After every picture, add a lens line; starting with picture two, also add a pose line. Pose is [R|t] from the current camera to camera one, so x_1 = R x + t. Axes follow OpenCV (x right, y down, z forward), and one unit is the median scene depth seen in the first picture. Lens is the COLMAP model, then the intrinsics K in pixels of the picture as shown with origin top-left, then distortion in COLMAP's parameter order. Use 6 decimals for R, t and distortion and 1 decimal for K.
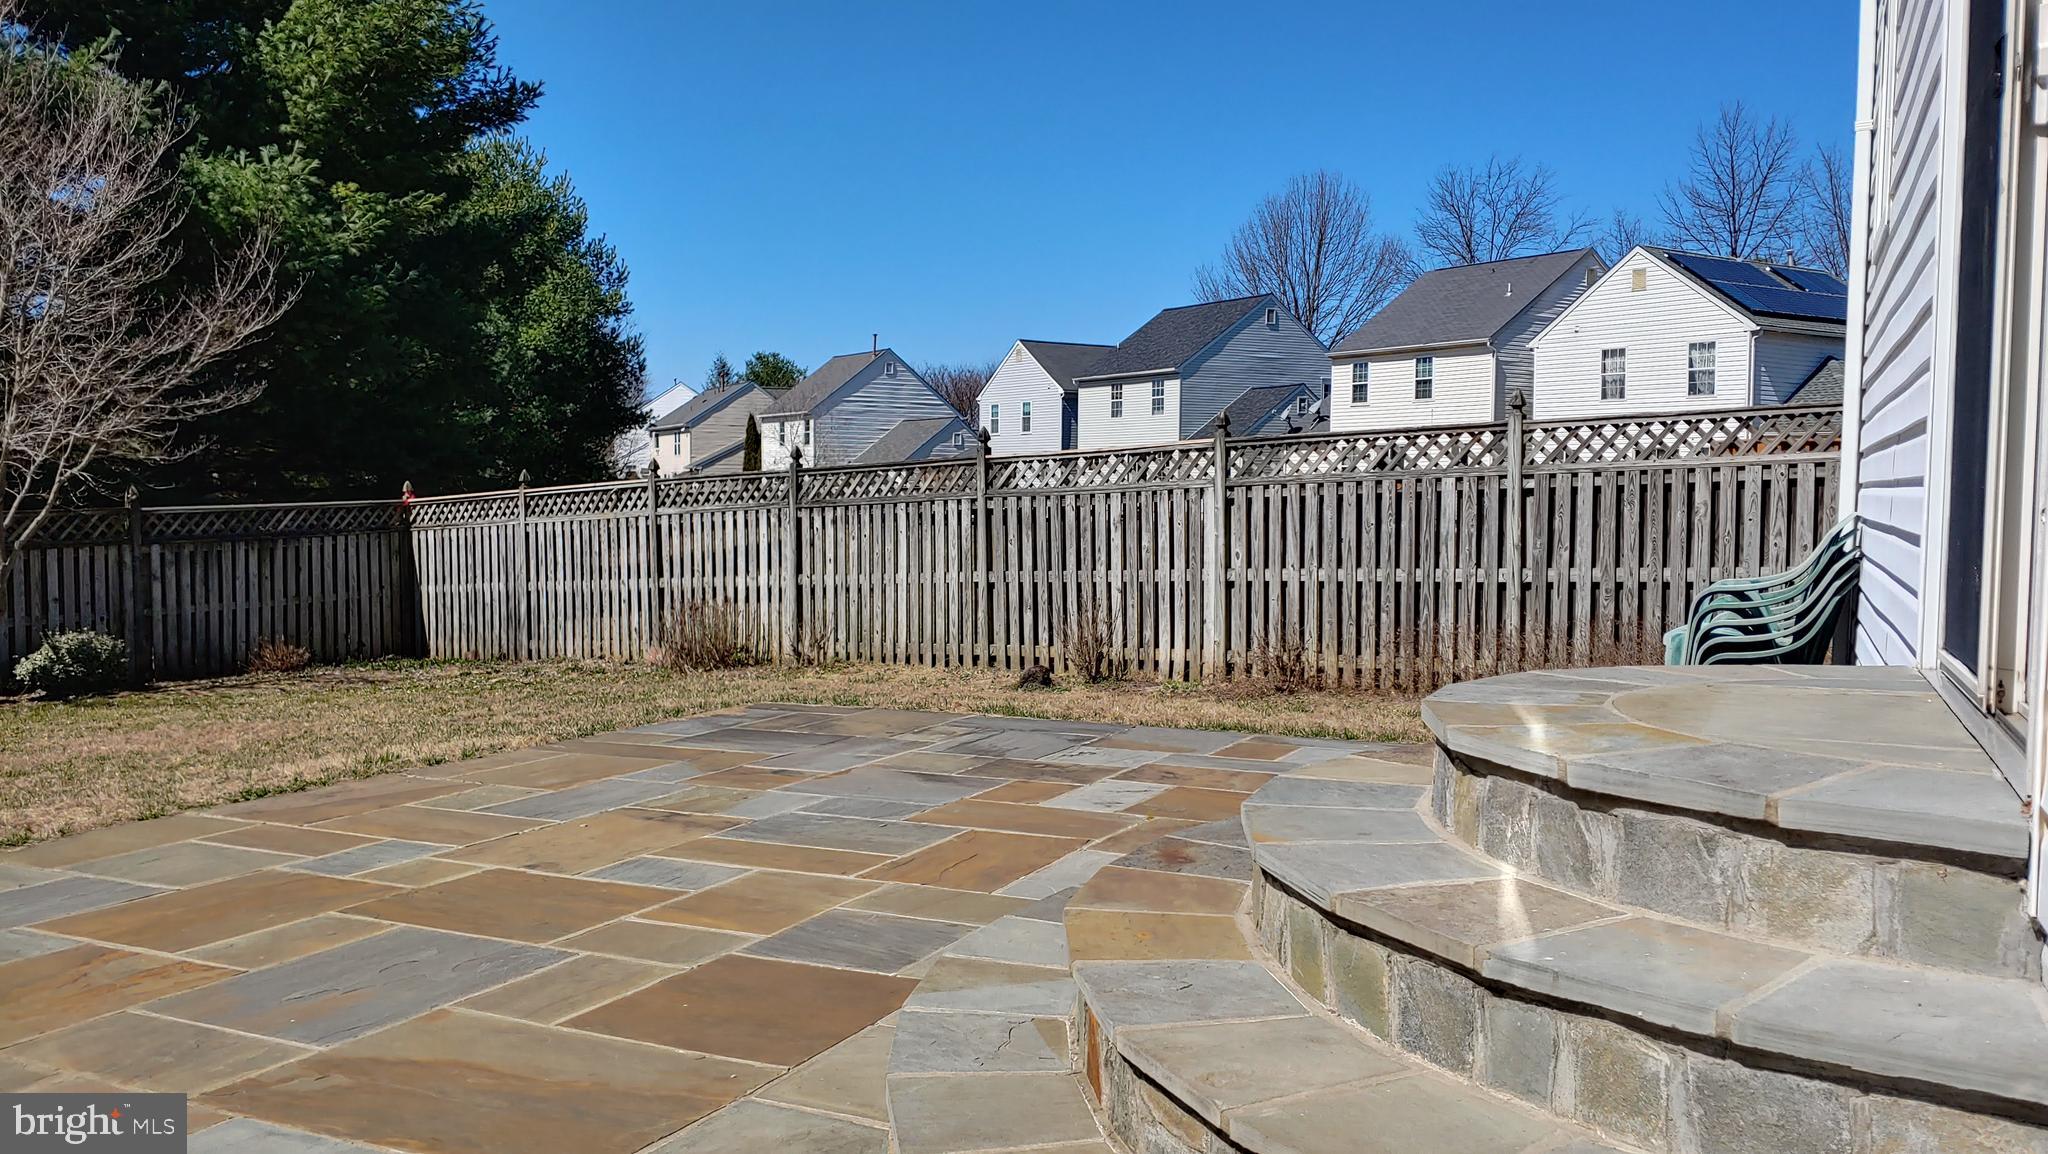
lens RADIAL K [[1555.1, 0, 1013.2], [0, 1555.1, 575.9], [0, 0, 1]] dist [0.022863, -0.051192]
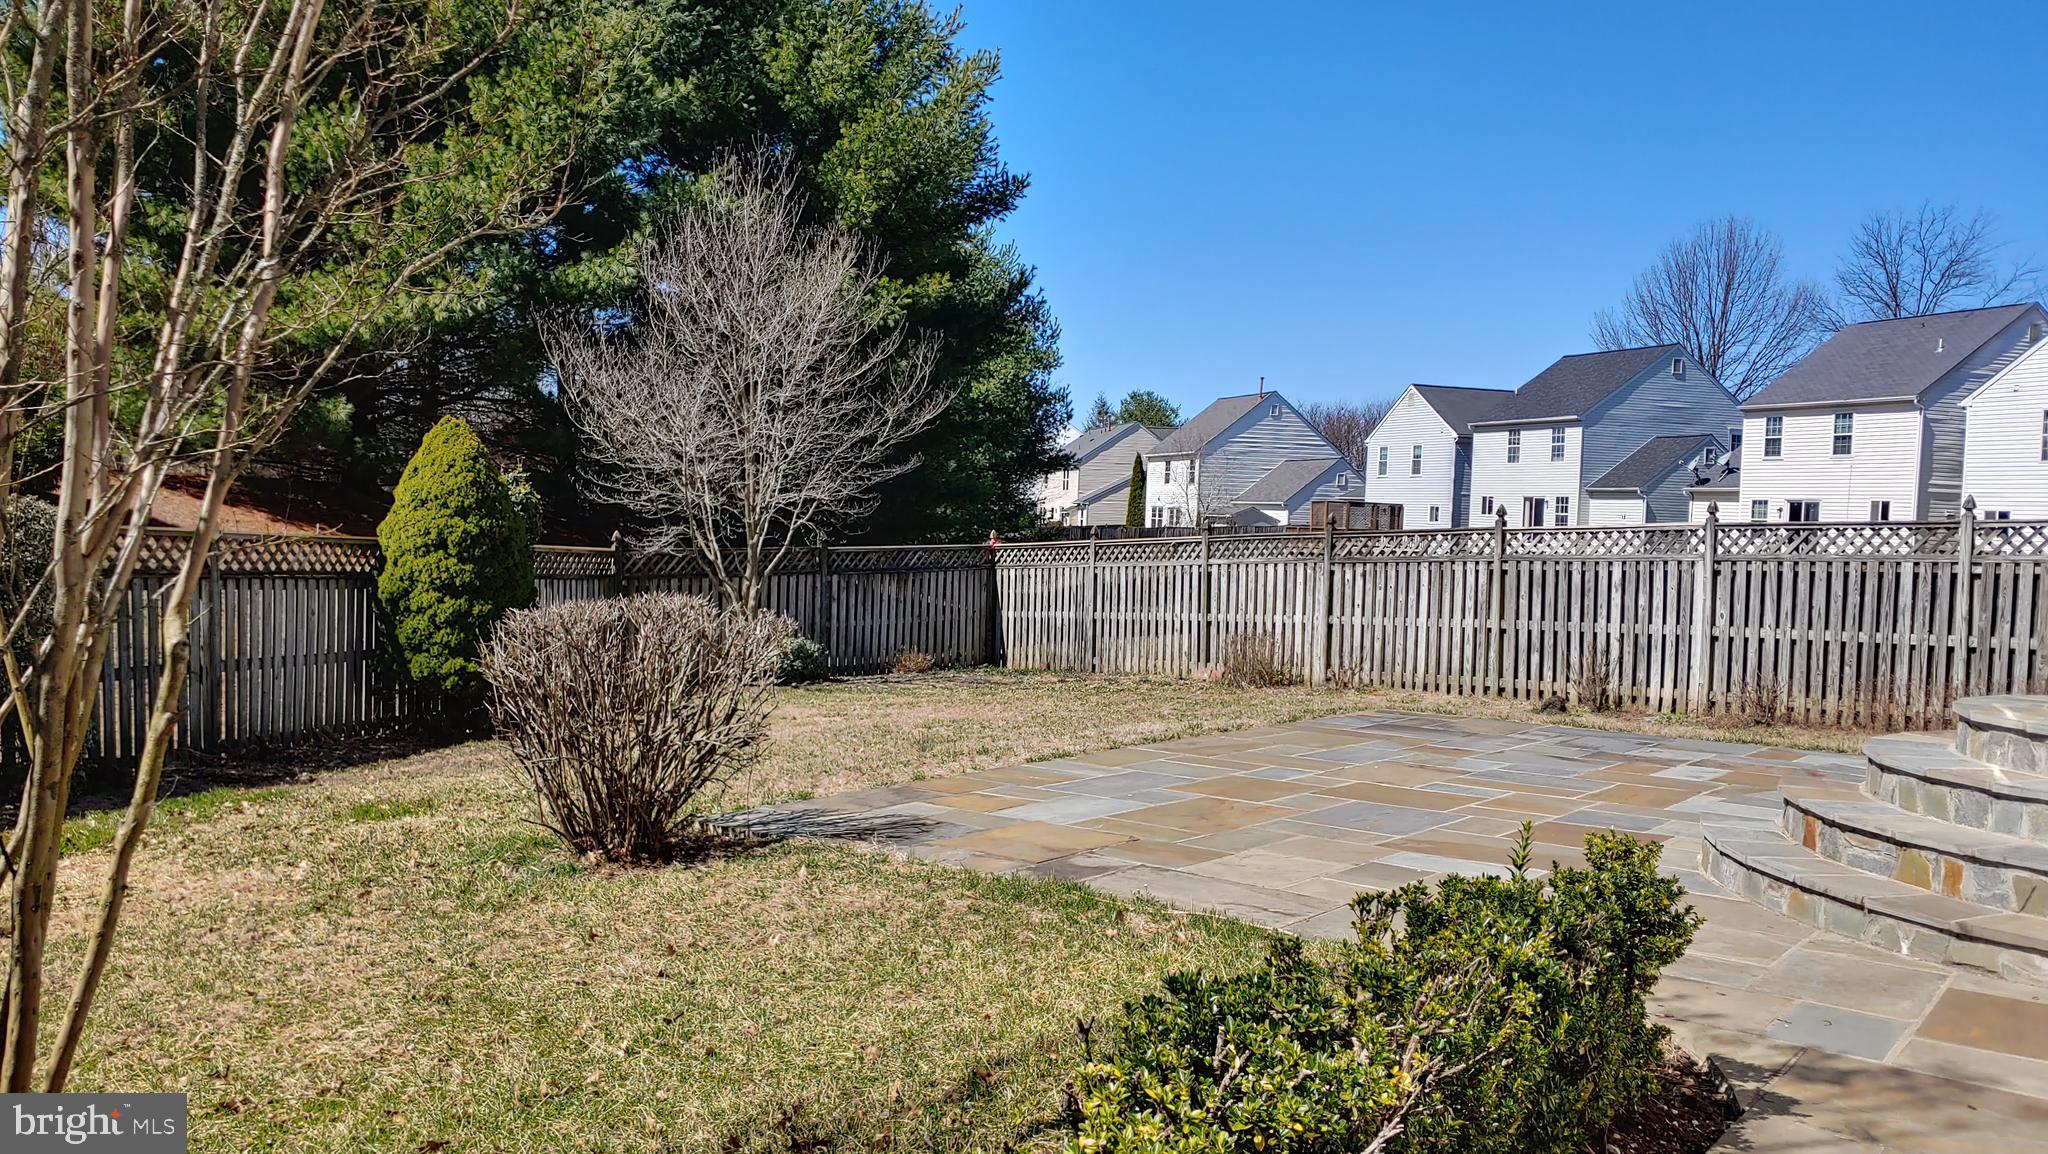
lens RADIAL K [[1555.1, 0, 1030.2], [0, 1555.1, 612.9], [0, 0, 1]] dist [0.022863, -0.051192]
pose [[0.977077, 0.038351, -0.209404, -0.124311], [-0.037780, 0.999263, 0.006723, -0.002748], [0.209508, 0.001342, 0.977806, -0.319981]]
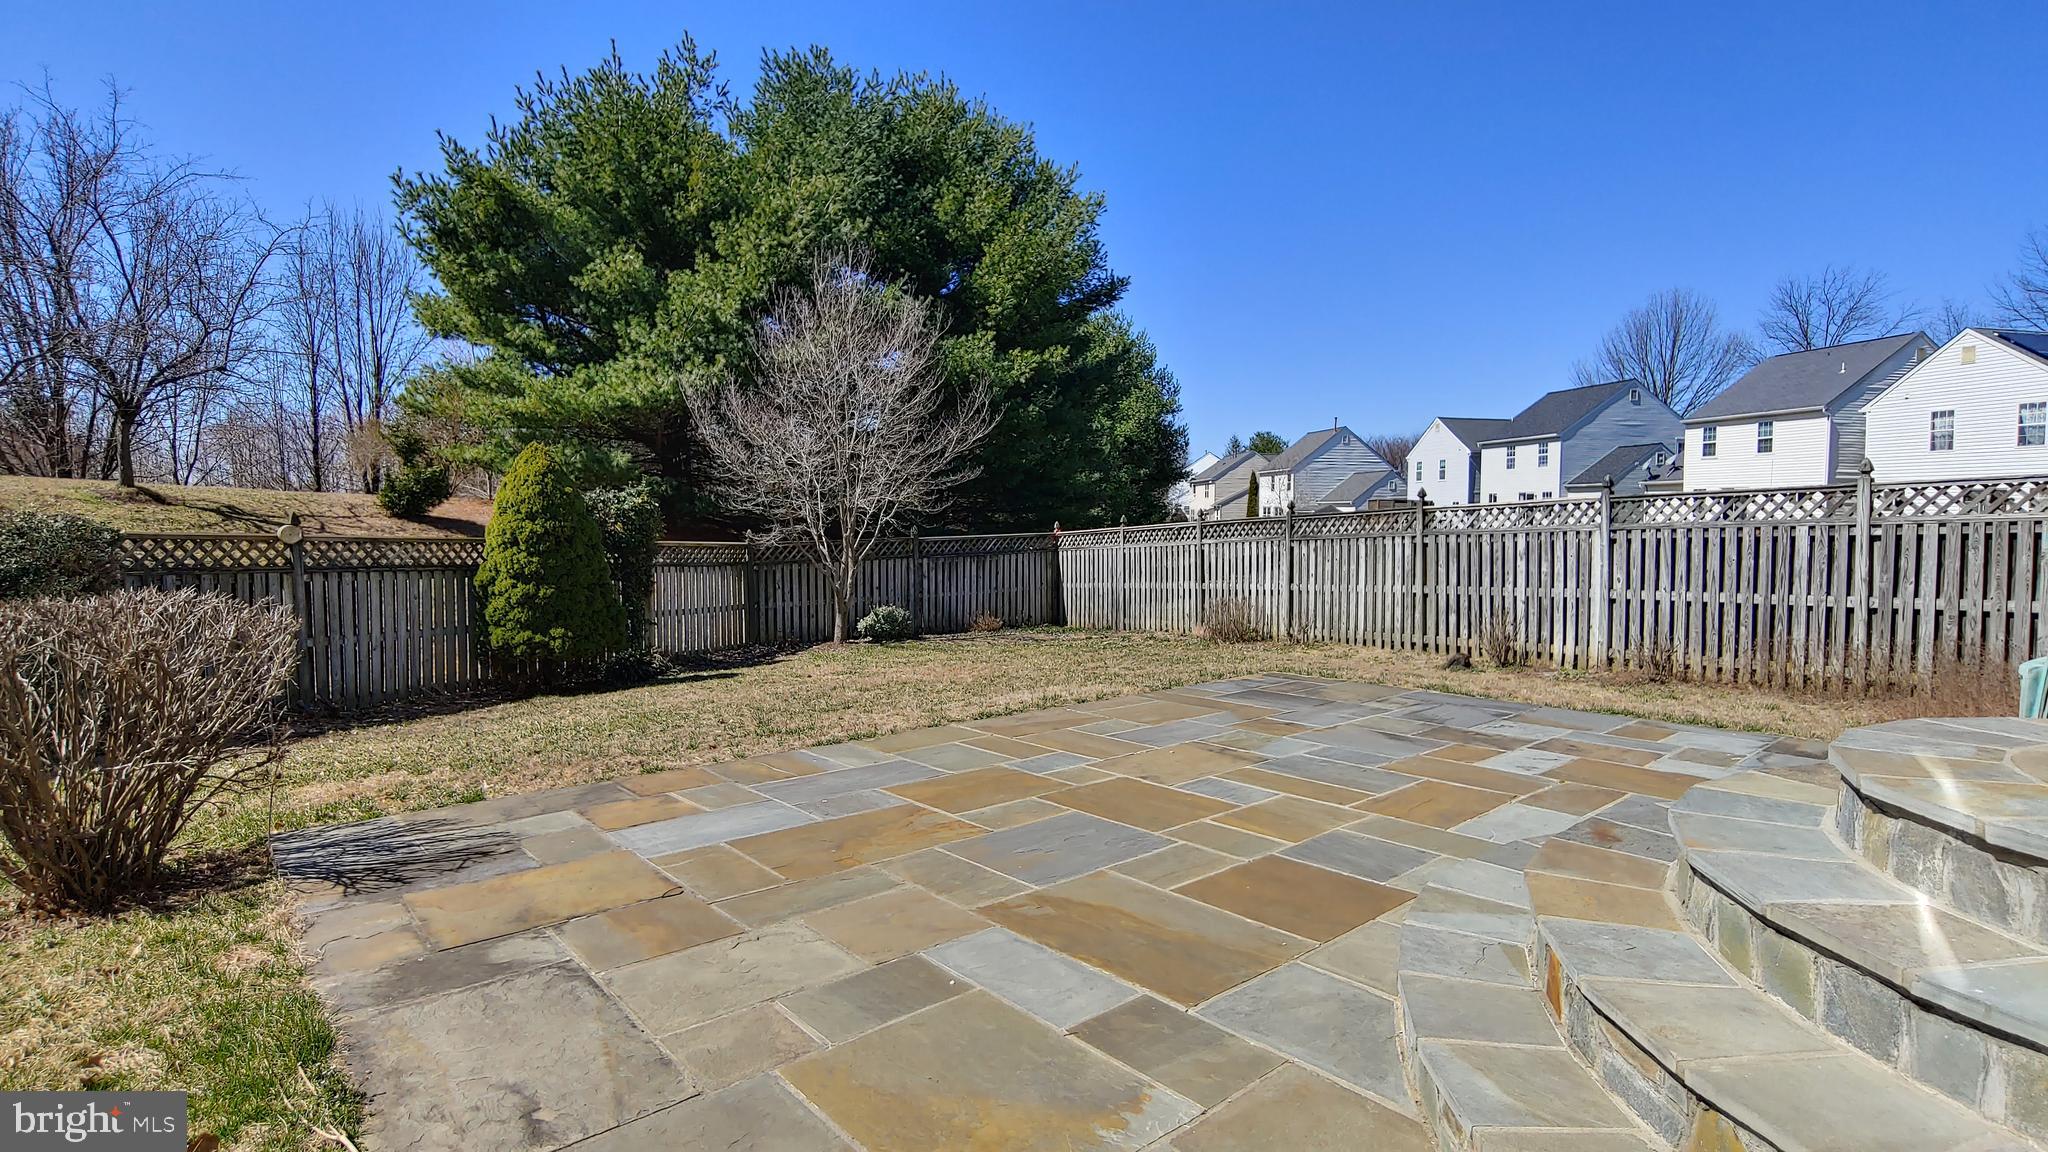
lens RADIAL K [[980.1, 0, 1033.8], [0, 980.1, 563.7], [0, 0, 1]] dist [-0.015514, -0.001590]
pose [[0.926941, 0.016254, -0.374856, -0.012036], [-0.019444, 0.999800, -0.004729, -0.012334], [0.374704, 0.011672, 0.927071, -0.002127]]
